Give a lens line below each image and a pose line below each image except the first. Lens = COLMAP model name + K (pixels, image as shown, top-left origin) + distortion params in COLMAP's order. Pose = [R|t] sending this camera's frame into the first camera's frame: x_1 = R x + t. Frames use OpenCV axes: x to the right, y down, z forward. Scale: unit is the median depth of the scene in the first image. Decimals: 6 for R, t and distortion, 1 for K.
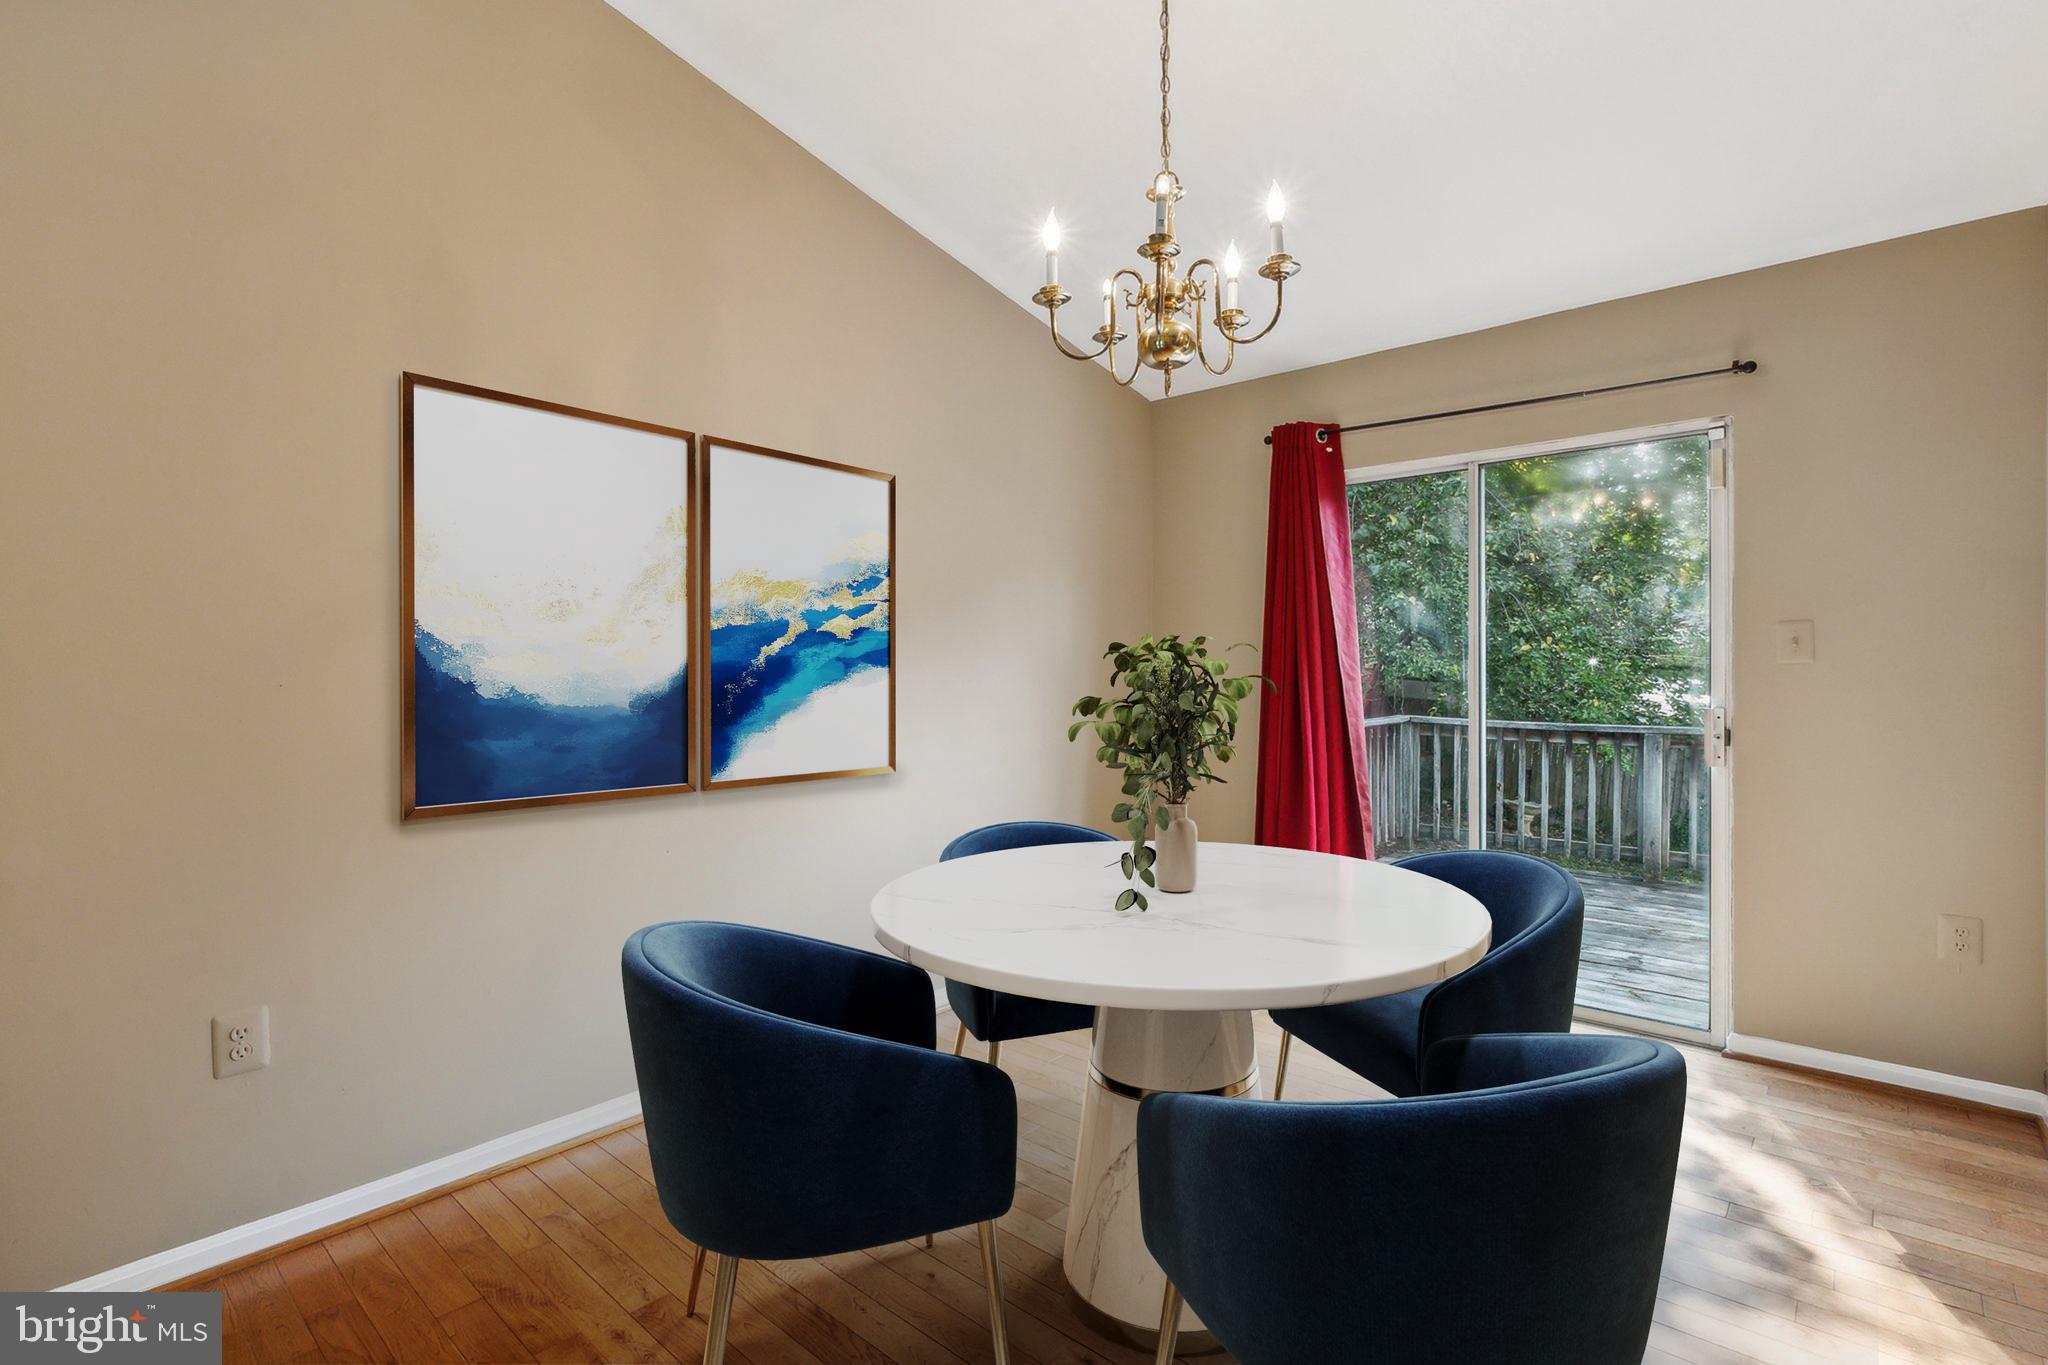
lens RADIAL K [[957.3, 0, 1027.9], [0, 957.3, 679.4], [0, 0, 1]] dist [-0.013184, 0.001854]
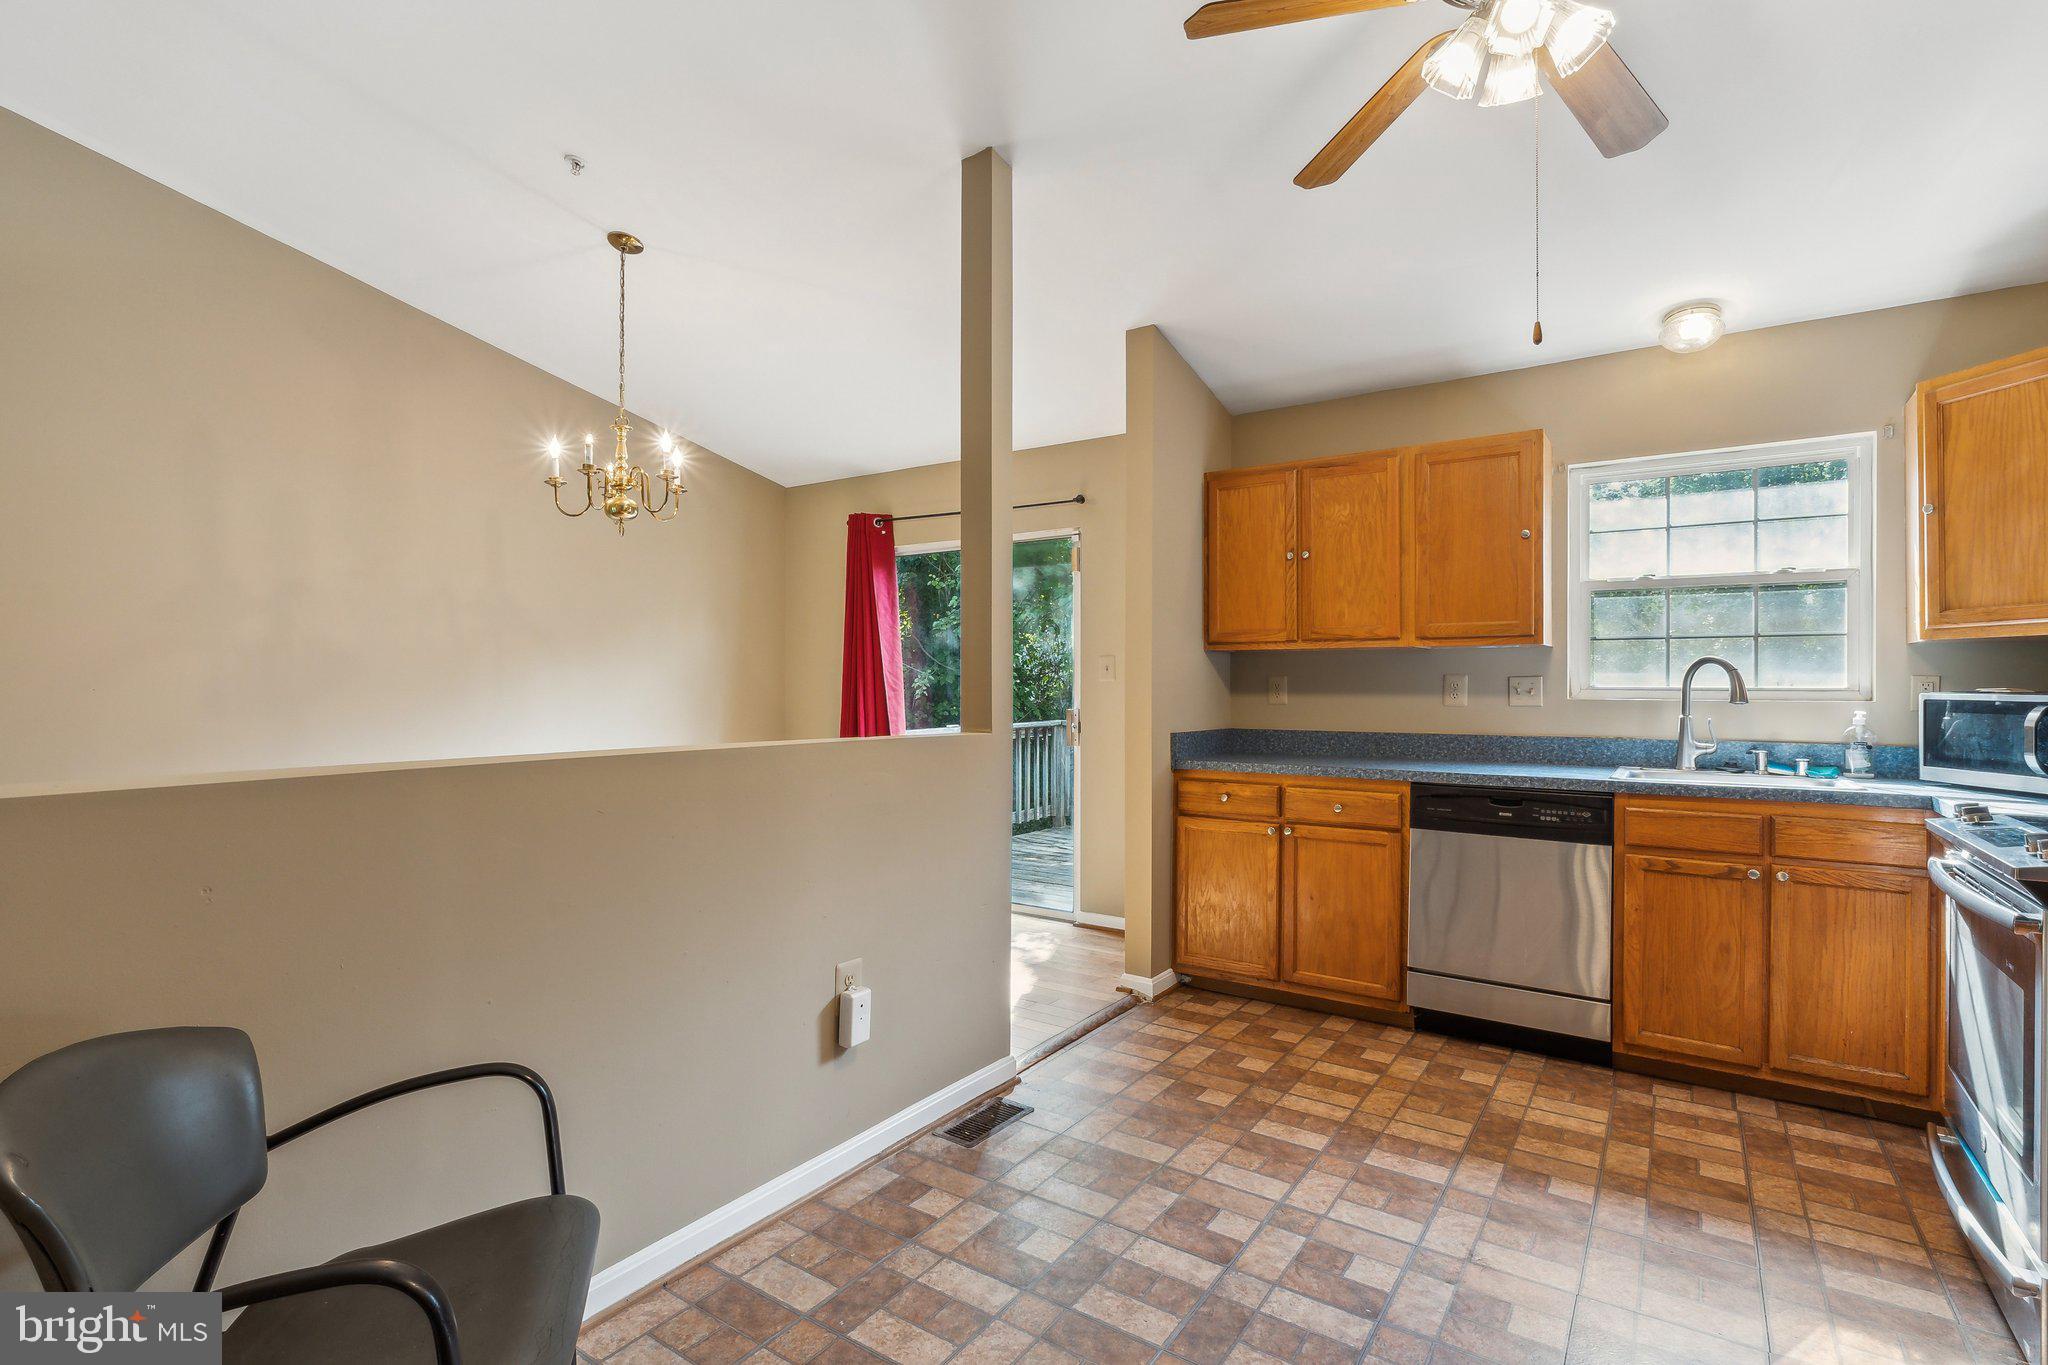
lens RADIAL K [[957.3, 0, 1022.9], [0, 957.3, 685.3], [0, 0, 1]] dist [-0.013184, 0.001854]
pose [[0.993059, 0.005707, 0.117478, 0.361868], [-0.005084, 0.999971, -0.005607, -0.000787], [-0.117507, 0.004971, 0.993060, -0.479618]]
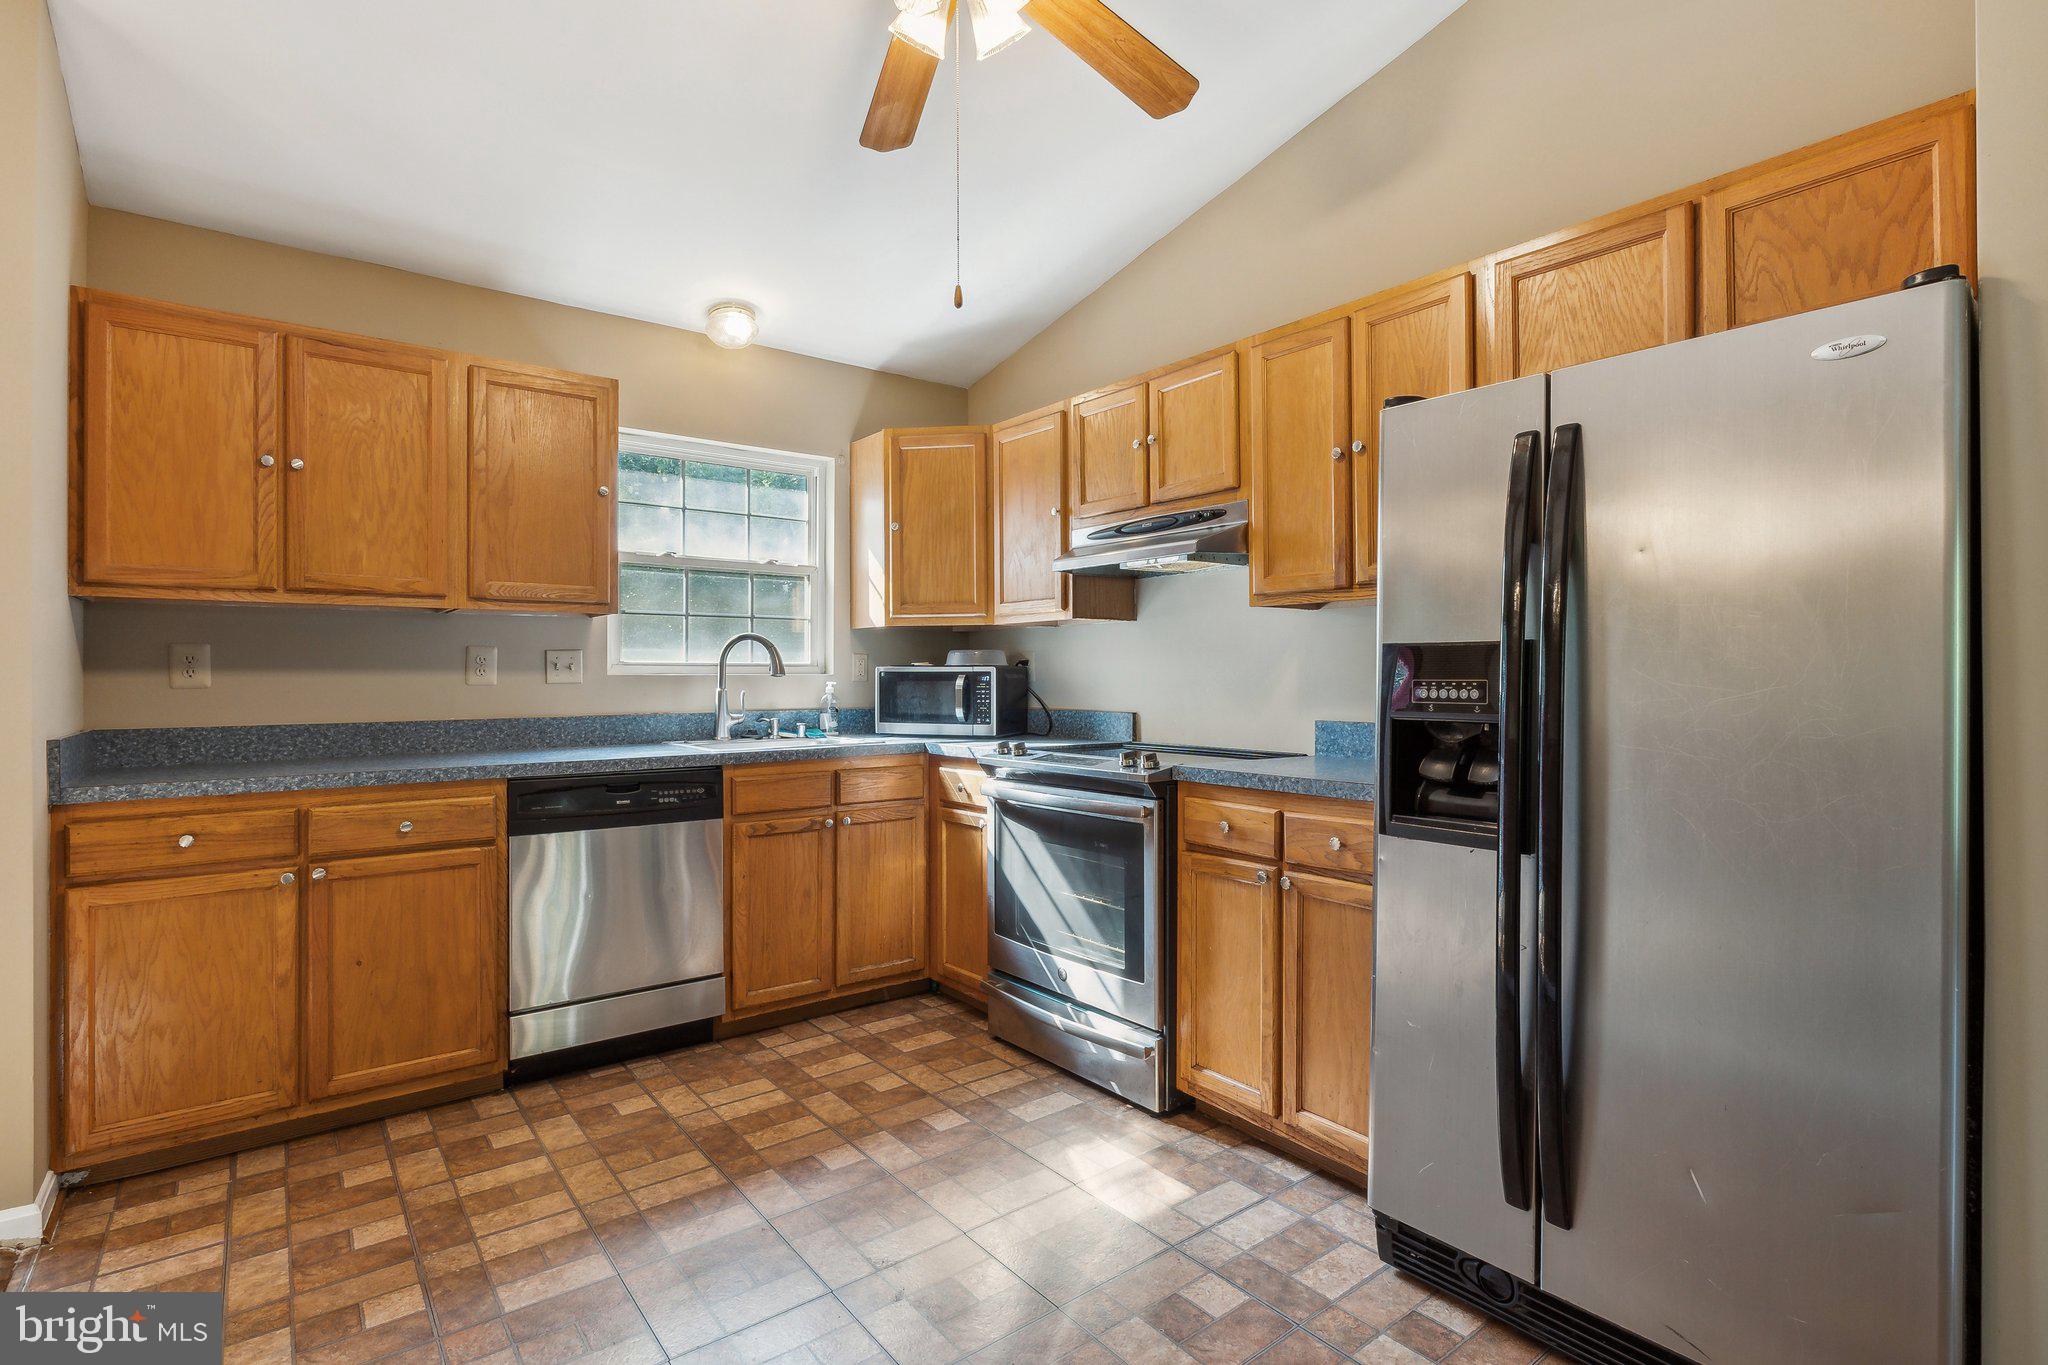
lens RADIAL K [[969.9, 0, 1020.3], [0, 969.9, 673.3], [0, 0, 1]] dist [-0.012401, 0.000147]
pose [[0.185357, 0.006449, 0.982650, 0.194037], [0.008092, 0.999935, -0.008089, 0.013886], [-0.982638, 0.009451, 0.185293, -0.142267]]
